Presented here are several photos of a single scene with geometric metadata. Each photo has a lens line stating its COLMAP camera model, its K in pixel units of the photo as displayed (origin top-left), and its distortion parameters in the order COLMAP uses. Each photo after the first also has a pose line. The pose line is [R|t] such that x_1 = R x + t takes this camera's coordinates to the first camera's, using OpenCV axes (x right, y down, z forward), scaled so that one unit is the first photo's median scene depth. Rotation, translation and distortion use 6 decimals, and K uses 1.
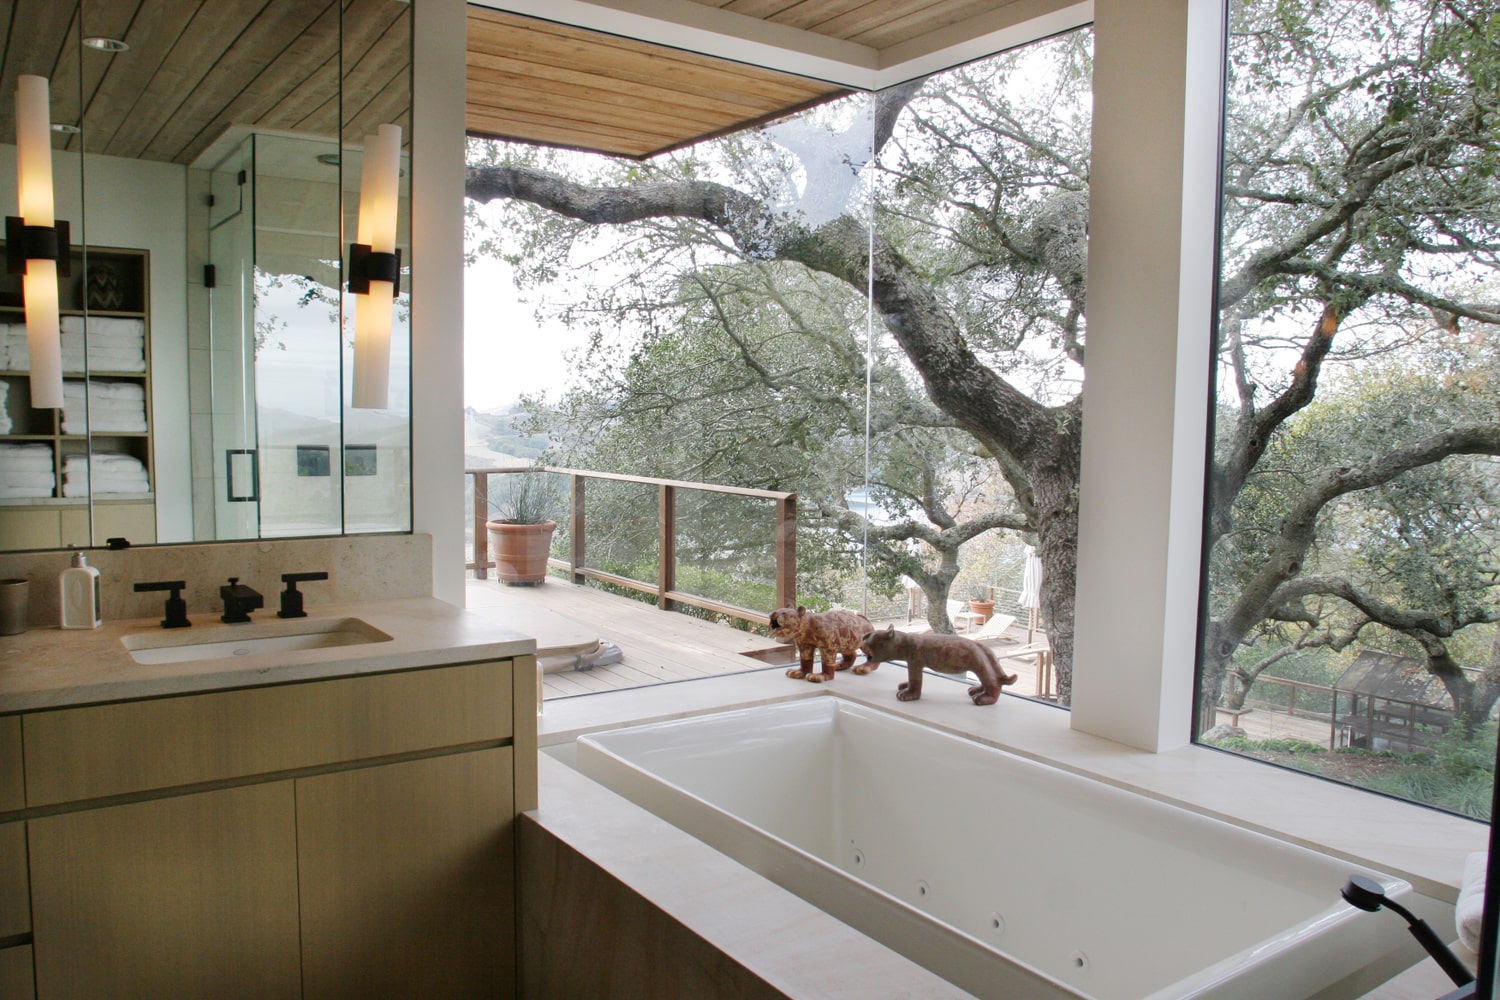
lens RADIAL K [[1168.8, 0, 748.4], [0, 1168.8, 508.2], [0, 0, 1]] dist [-0.098789, 0.061069]
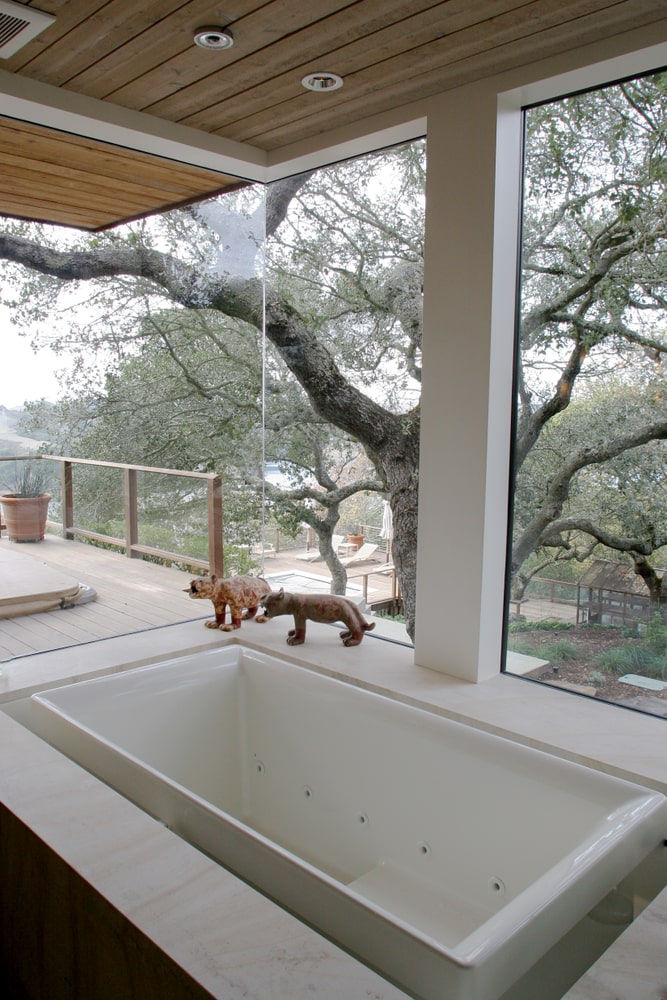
lens RADIAL K [[779.2, 0, 336.0], [0, 779.2, 501.6], [0, 0, 1]] dist [-0.098789, 0.061069]
pose [[0.984990, -0.022043, 0.171200, 0.011557], [0.015476, 0.999096, 0.039599, -0.011397], [-0.171918, -0.036355, 0.984440, 0.040339]]
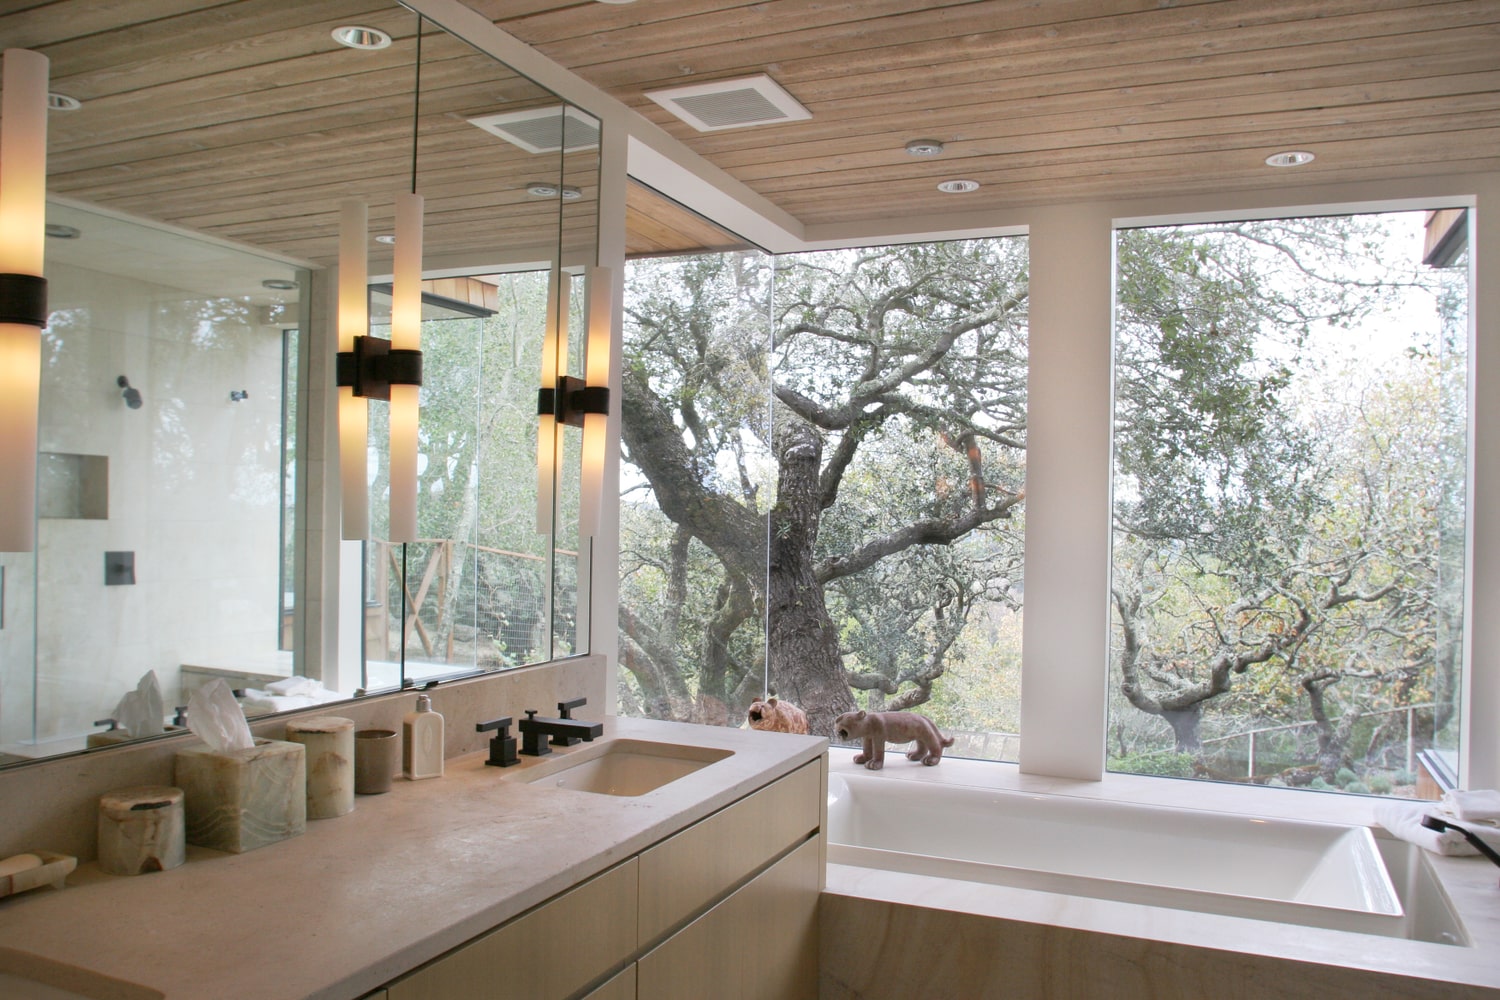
lens RADIAL K [[1168.8, 0, 748.4], [0, 1168.8, 508.2], [0, 0, 1]] dist [-0.098789, 0.061069]
pose [[0.854065, 0.001481, 0.520164, -0.202303], [0.038663, 0.997049, -0.066320, -0.009821], [-0.518727, 0.076753, 0.851487, 0.009569]]
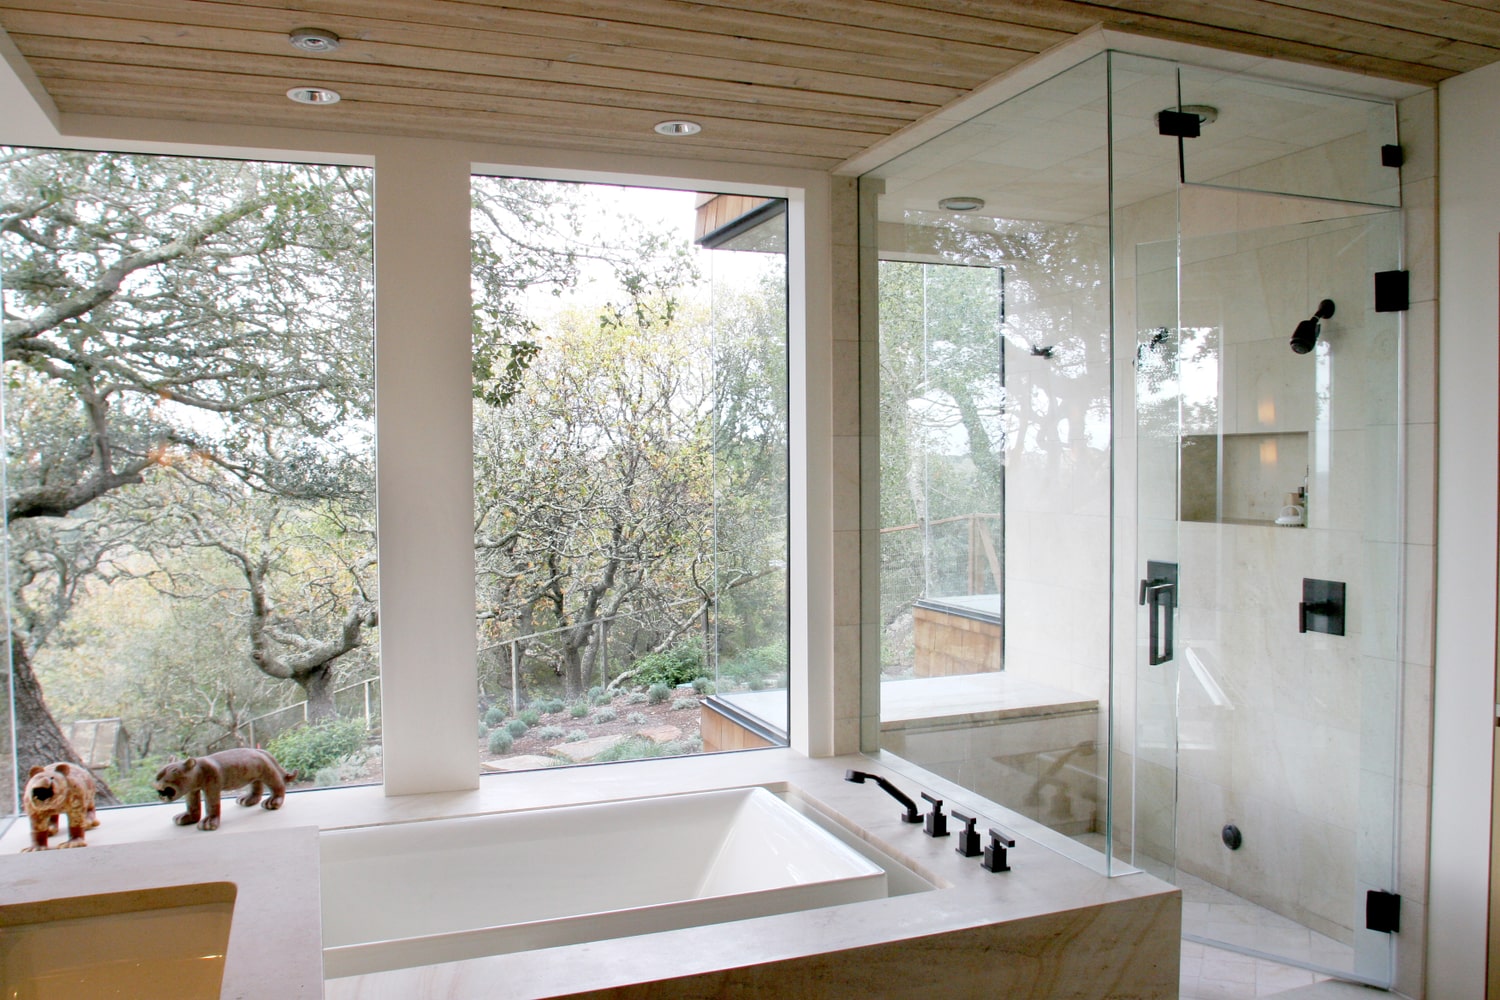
lens RADIAL K [[1168.8, 0, 748.4], [0, 1168.8, 508.2], [0, 0, 1]] dist [-0.098789, 0.061069]
pose [[0.248078, -0.052250, 0.967330, -0.215371], [0.092738, 0.995239, 0.029975, -0.027488], [-0.964291, 0.082272, 0.251743, 0.110482]]
